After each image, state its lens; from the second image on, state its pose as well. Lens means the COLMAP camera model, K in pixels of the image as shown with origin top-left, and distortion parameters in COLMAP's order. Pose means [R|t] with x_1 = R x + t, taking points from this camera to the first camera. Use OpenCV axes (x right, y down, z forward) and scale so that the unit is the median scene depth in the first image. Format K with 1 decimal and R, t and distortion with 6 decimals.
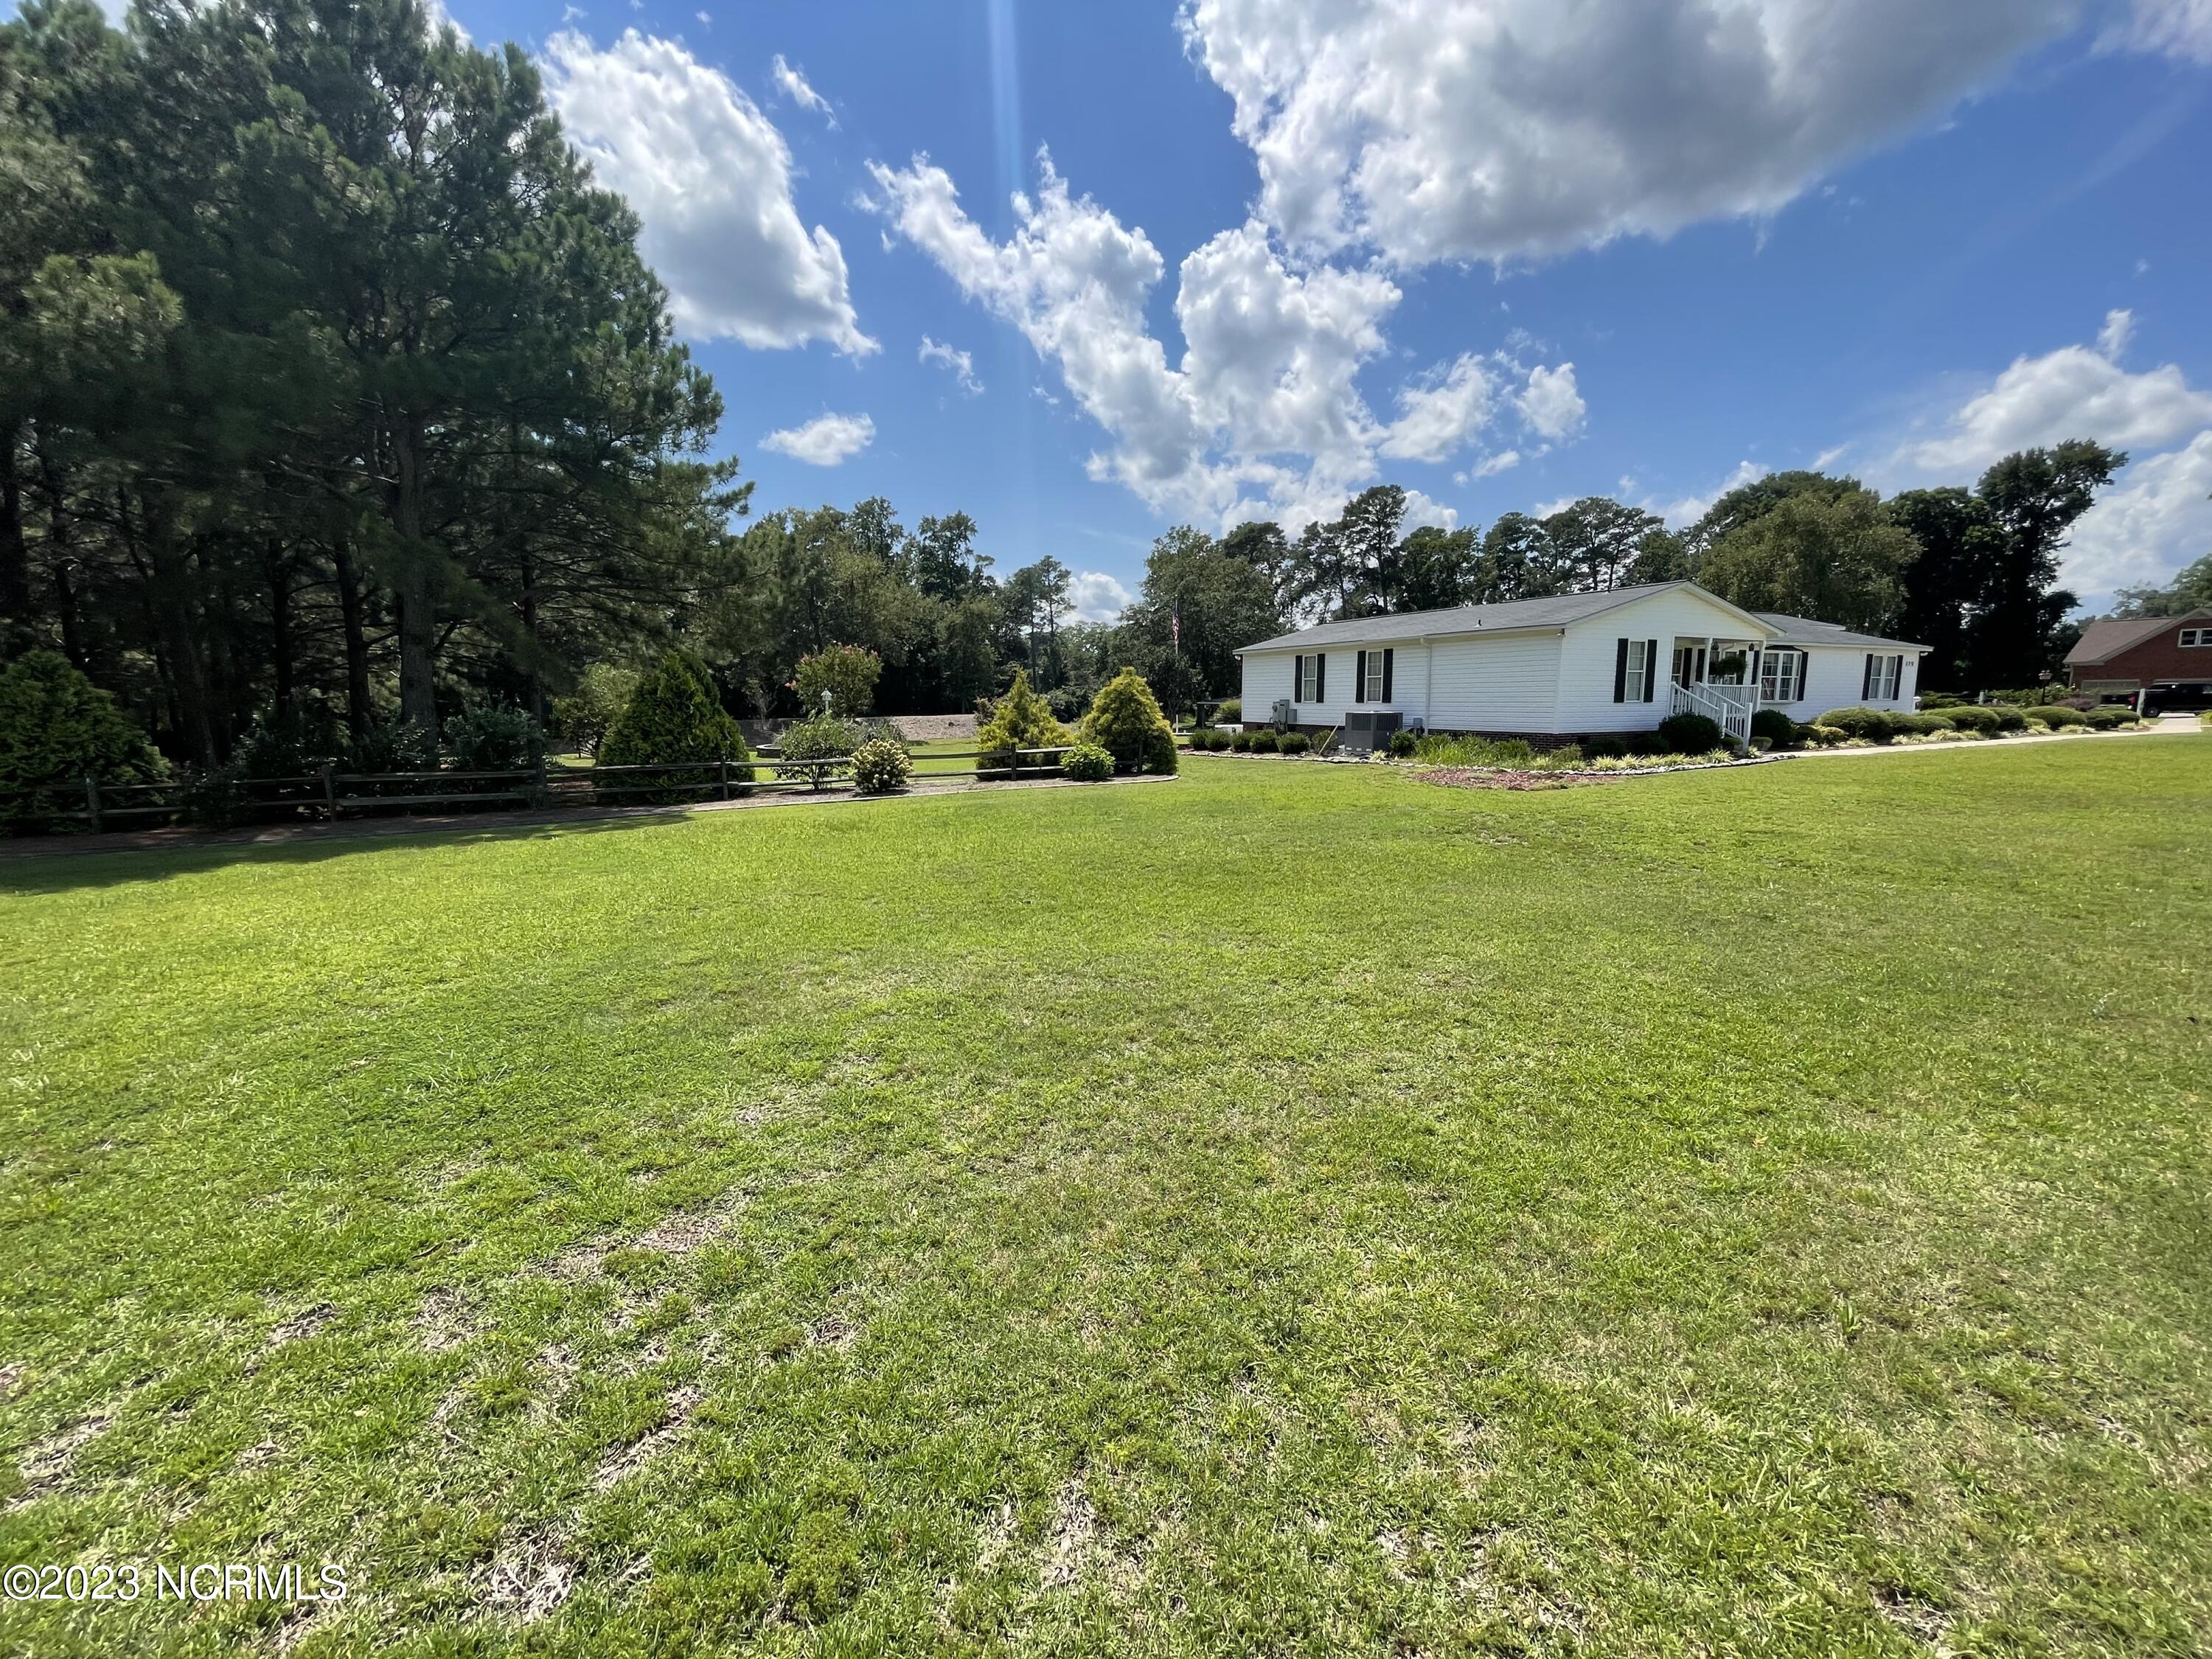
lens RADIAL K [[910.9, 0, 1106.0], [0, 910.9, 829.5], [0, 0, 1]] dist [0.000067, -0.000014]
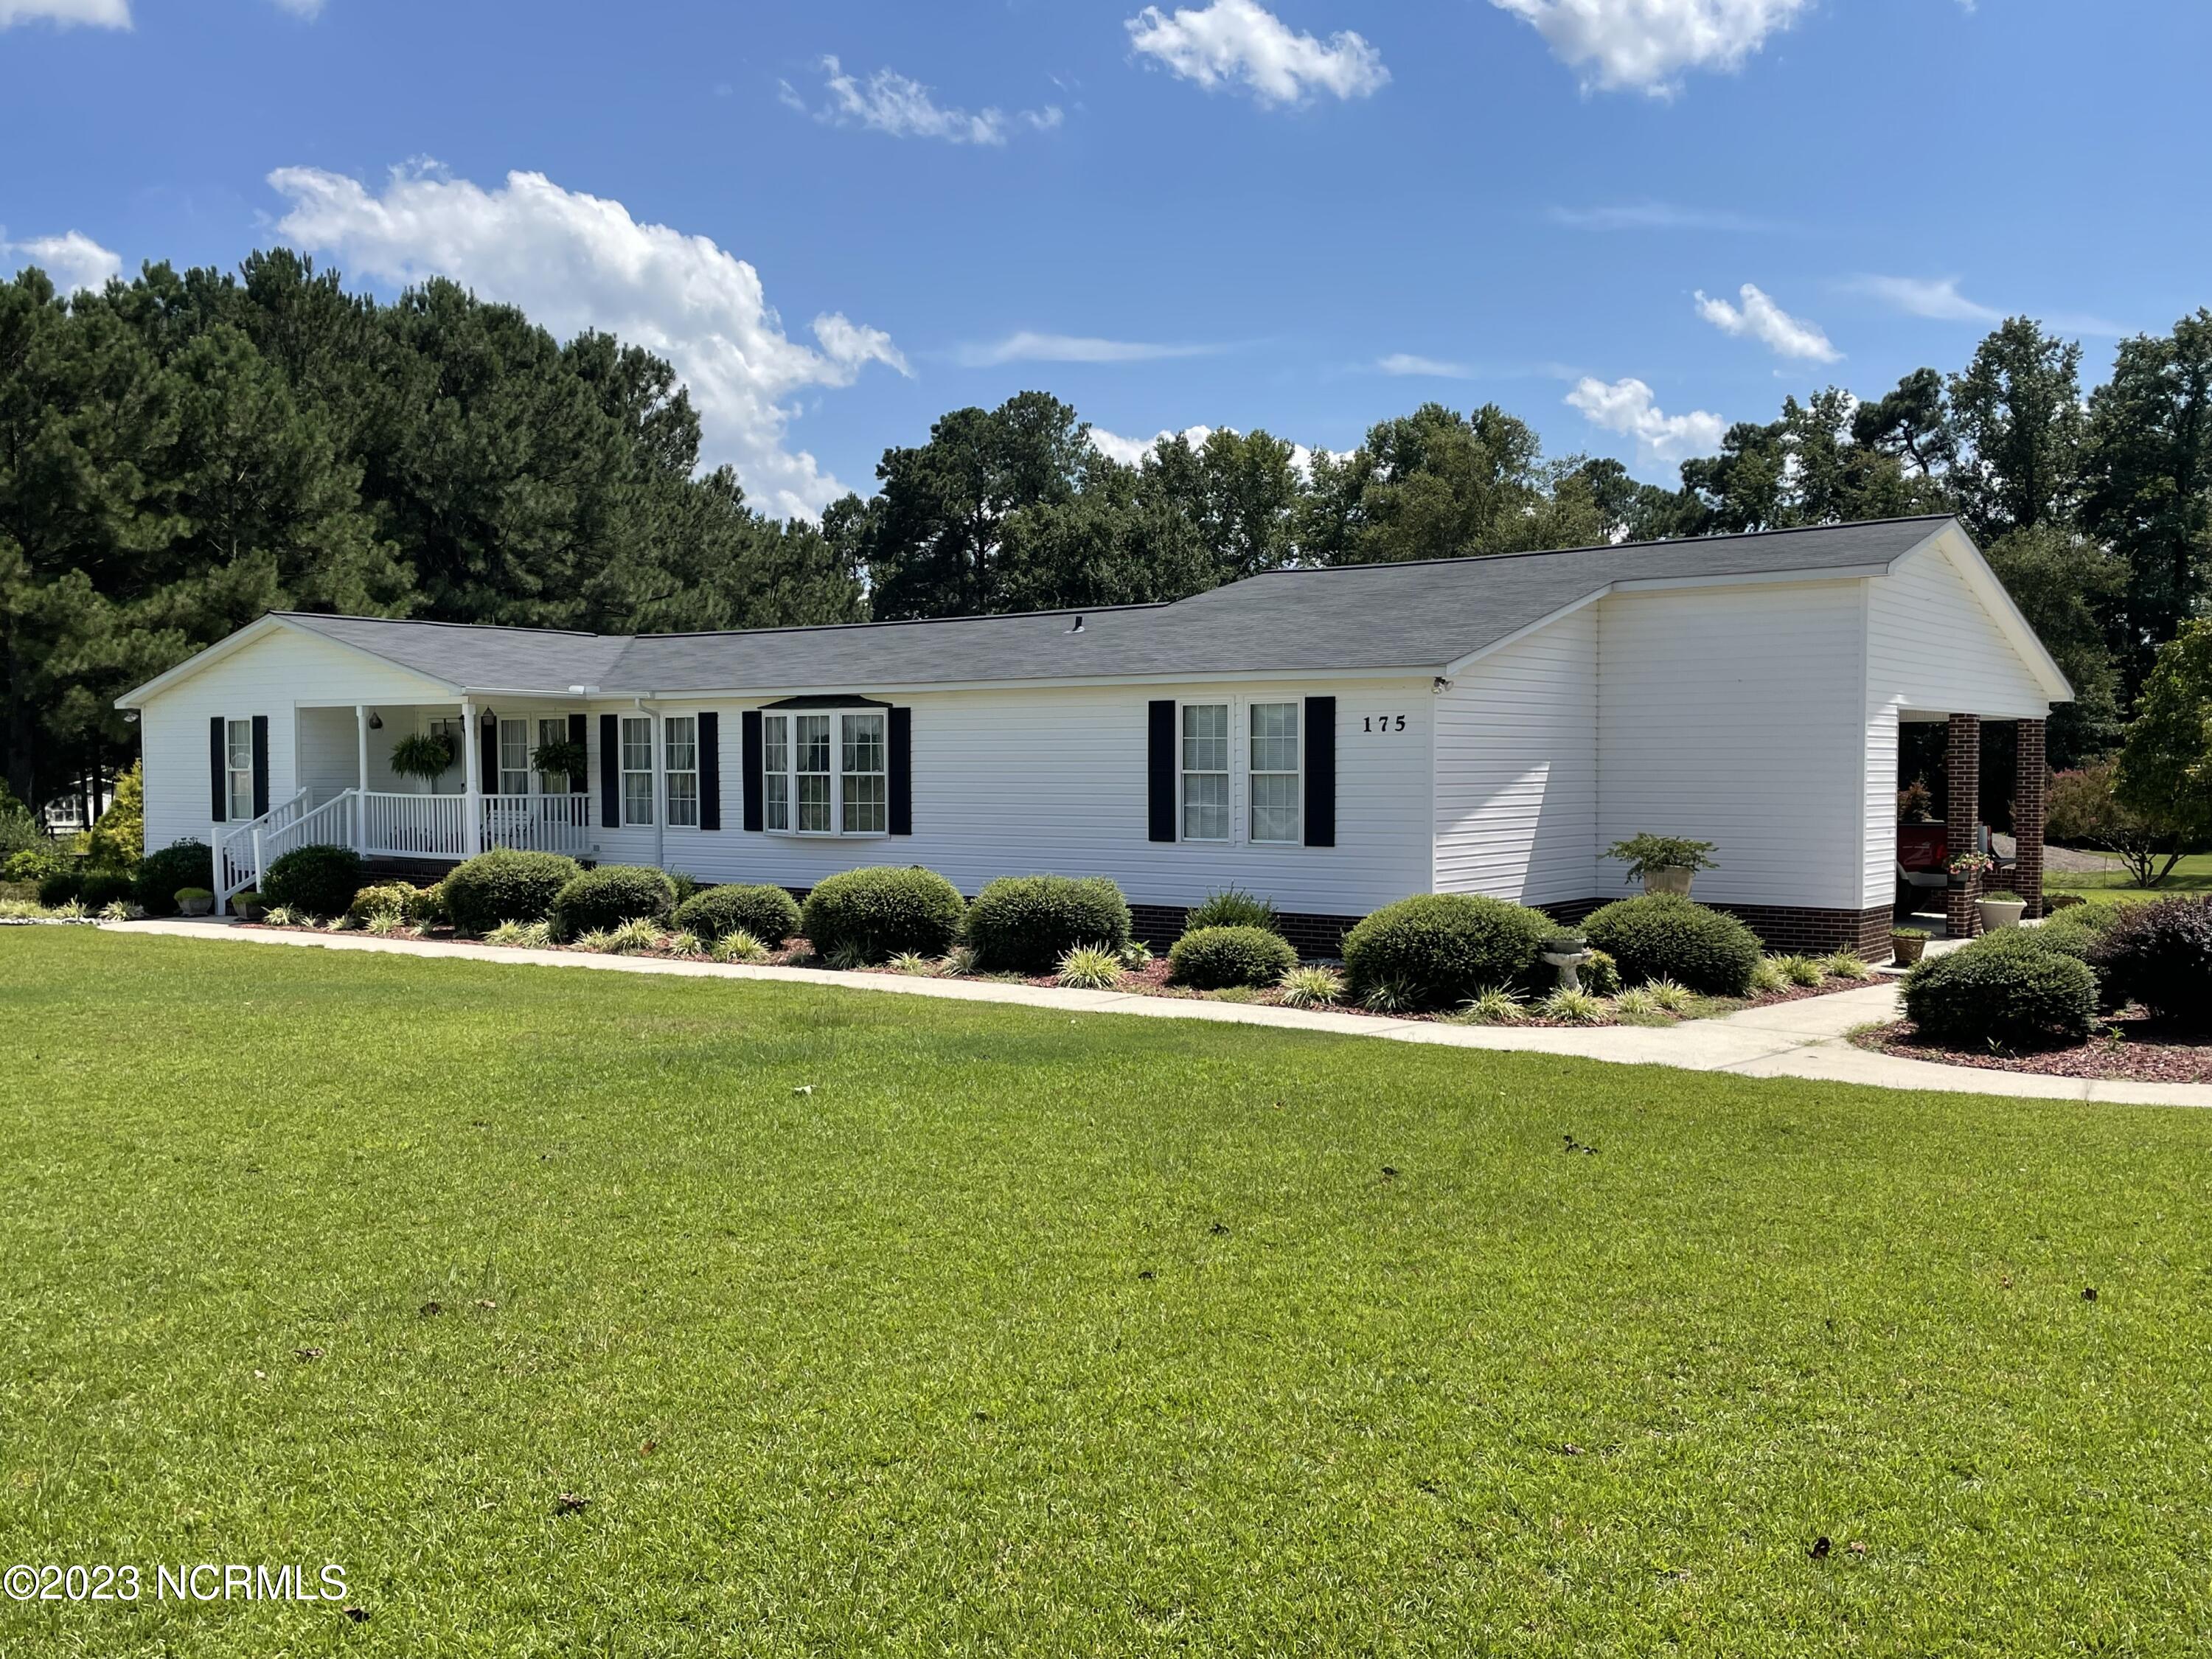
lens RADIAL K [[2119.5, 0, 1106.0], [0, 2119.5, 829.5], [0, 0, 1]] dist [0.132684, -0.230972]
pose [[0.397117, 0.030377, -0.917265, 1.747726], [-0.137301, 0.990171, -0.026651, -0.145979], [0.907440, 0.136525, 0.397385, 0.801982]]
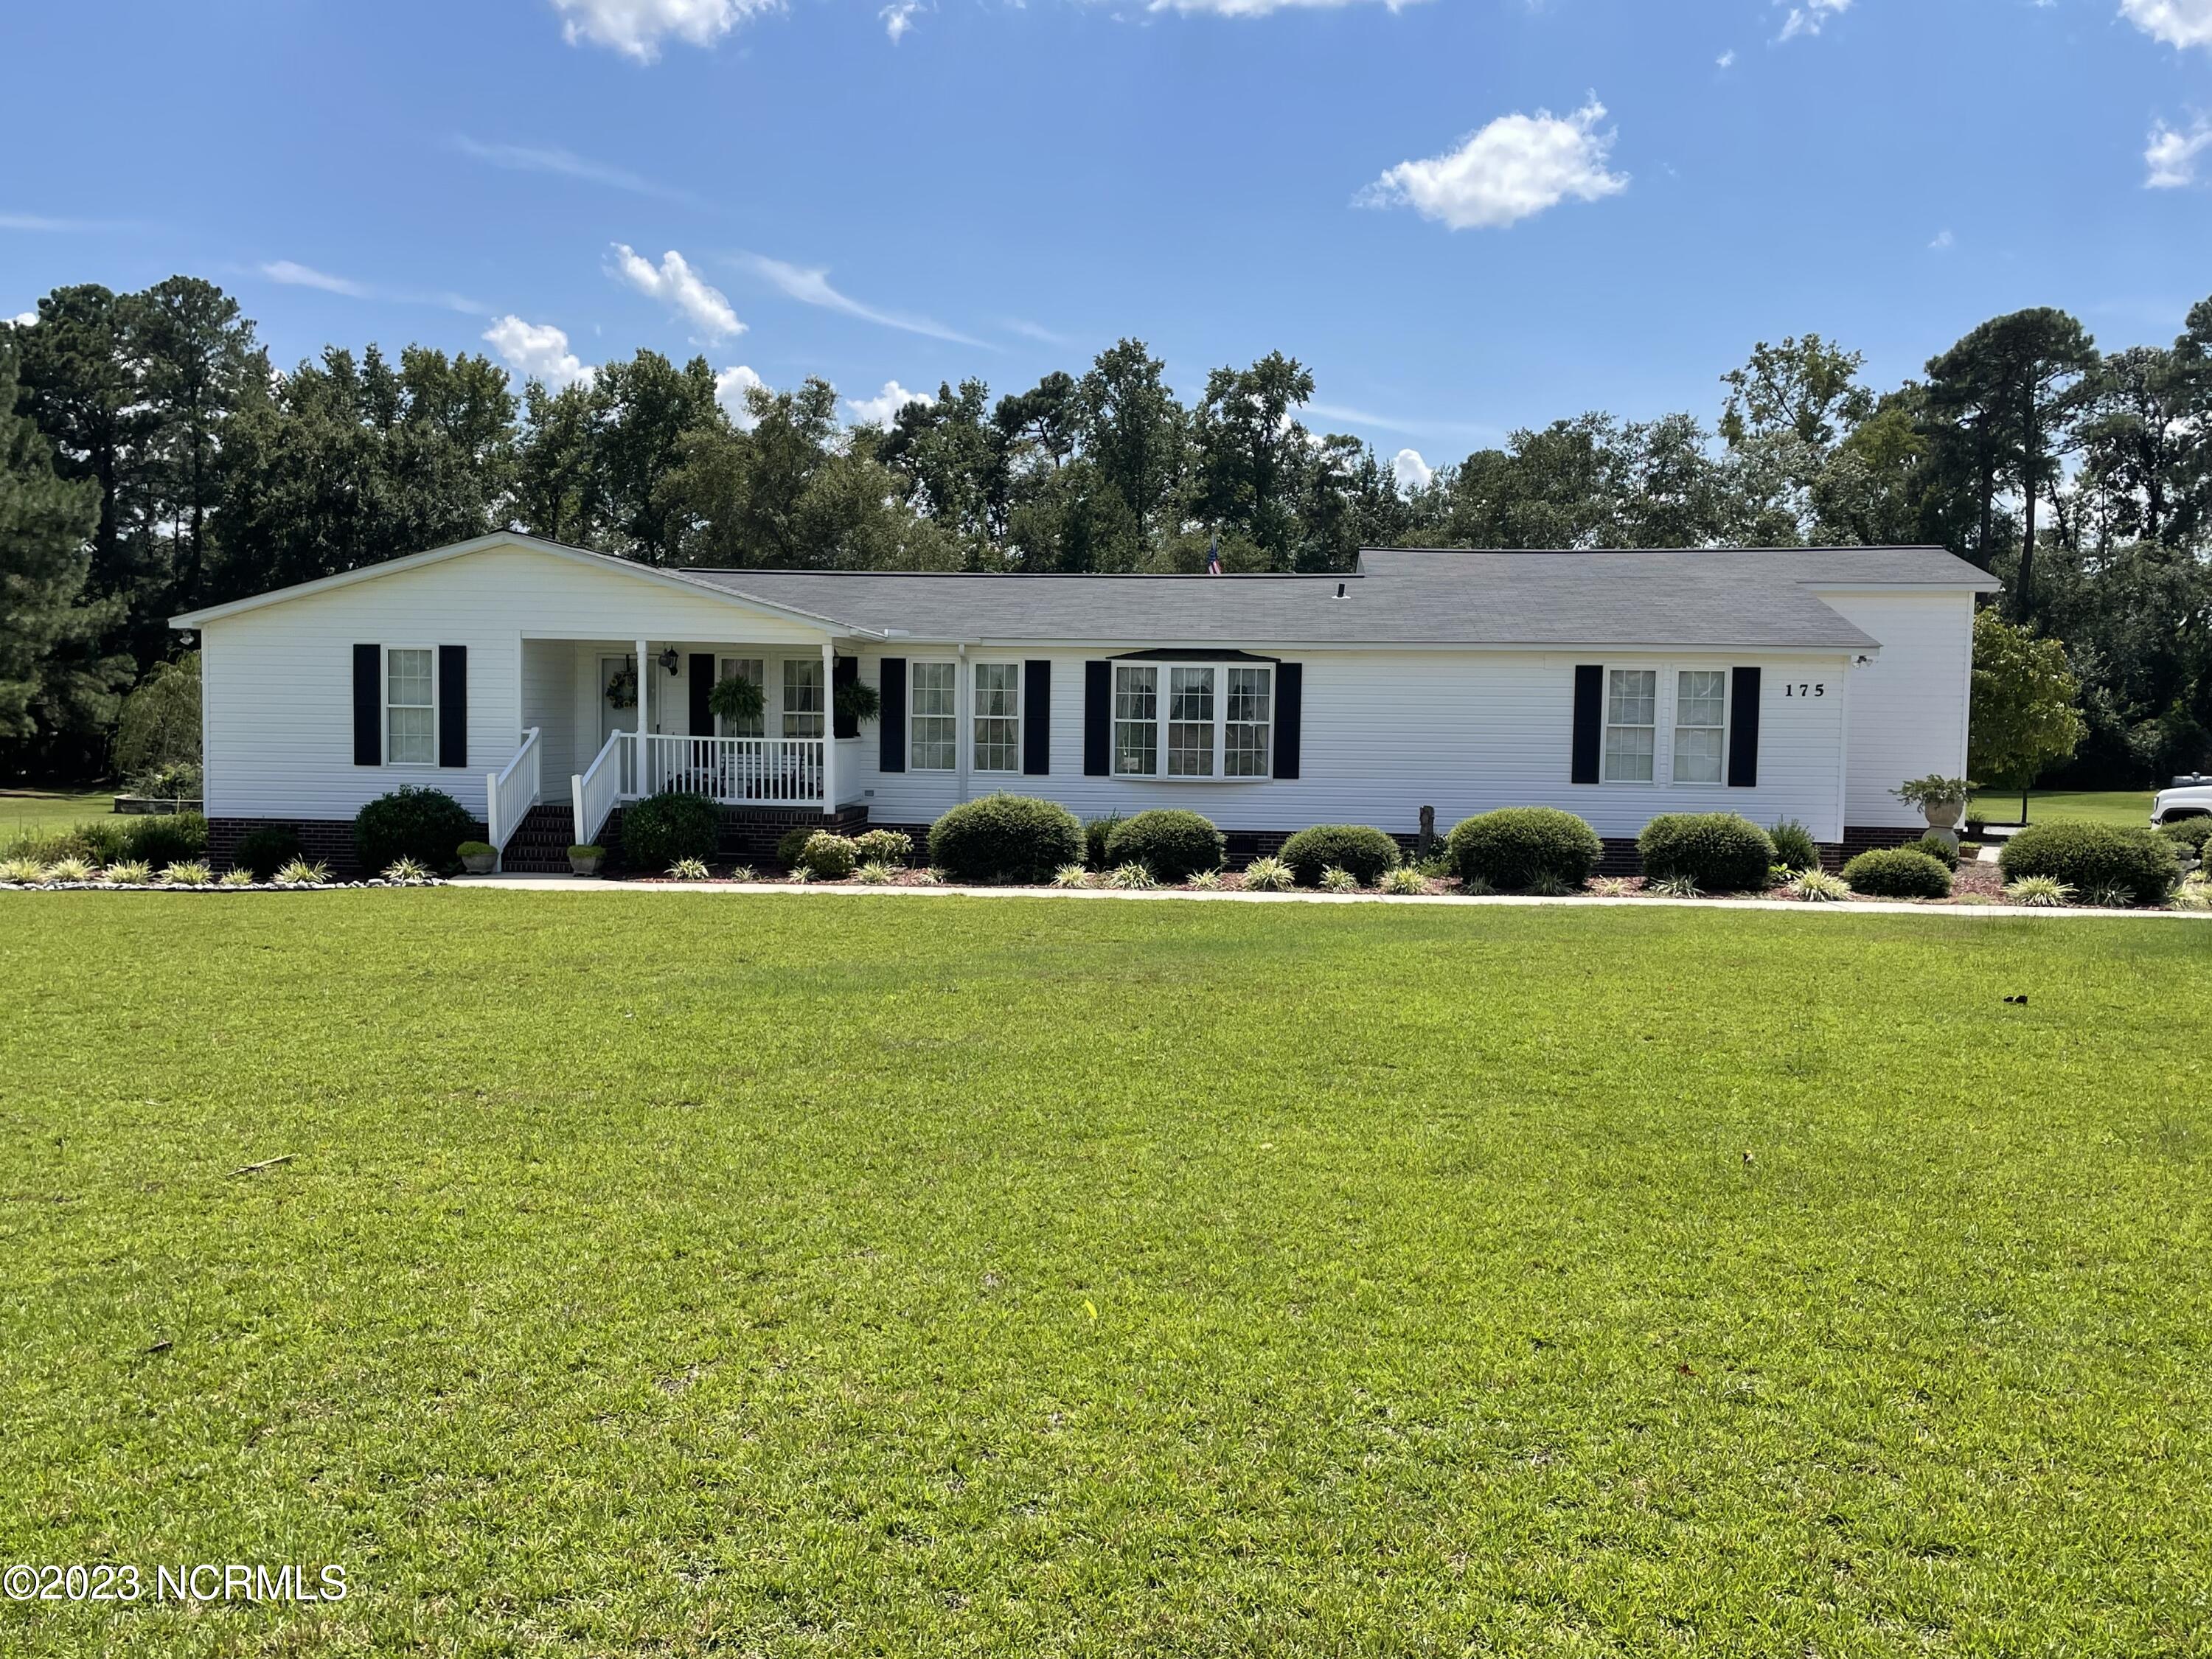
lens RADIAL K [[2119.5, 0, 1106.0], [0, 2119.5, 829.5], [0, 0, 1]] dist [0.132684, -0.230972]
pose [[0.853317, 0.043078, -0.519610, 1.303718], [-0.094719, 0.992806, -0.073242, -0.043172], [0.512717, 0.111716, 0.851258, 0.142580]]
